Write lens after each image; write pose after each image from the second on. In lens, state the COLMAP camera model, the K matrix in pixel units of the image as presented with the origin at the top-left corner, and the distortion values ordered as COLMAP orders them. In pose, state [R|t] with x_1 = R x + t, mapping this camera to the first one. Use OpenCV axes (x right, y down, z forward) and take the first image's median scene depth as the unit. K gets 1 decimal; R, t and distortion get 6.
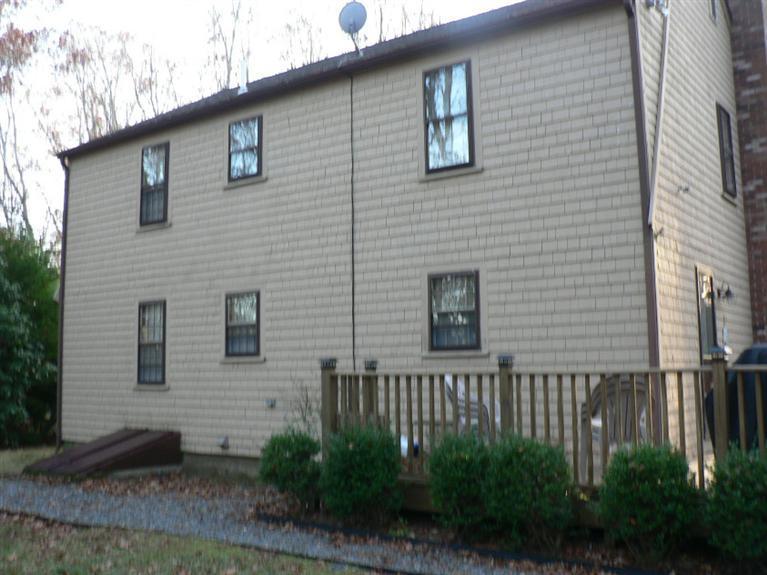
lens RADIAL K [[836.0, 0, 382.8], [0, 836.0, 288.7], [0, 0, 1]] dist [-0.133707, 0.000000]
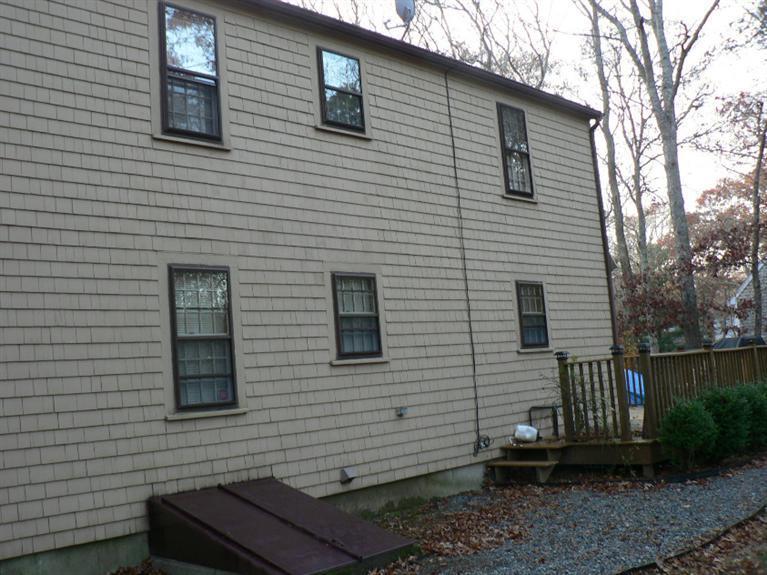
lens RADIAL K [[836.0, 0, 382.5], [0, 836.0, 285.4], [0, 0, 1]] dist [-0.133707, 0.000000]
pose [[0.125751, 0.107561, 0.986214, -0.923041], [-0.021463, 0.994167, -0.105692, 0.096250], [-0.991830, -0.007876, 0.127326, 0.876742]]
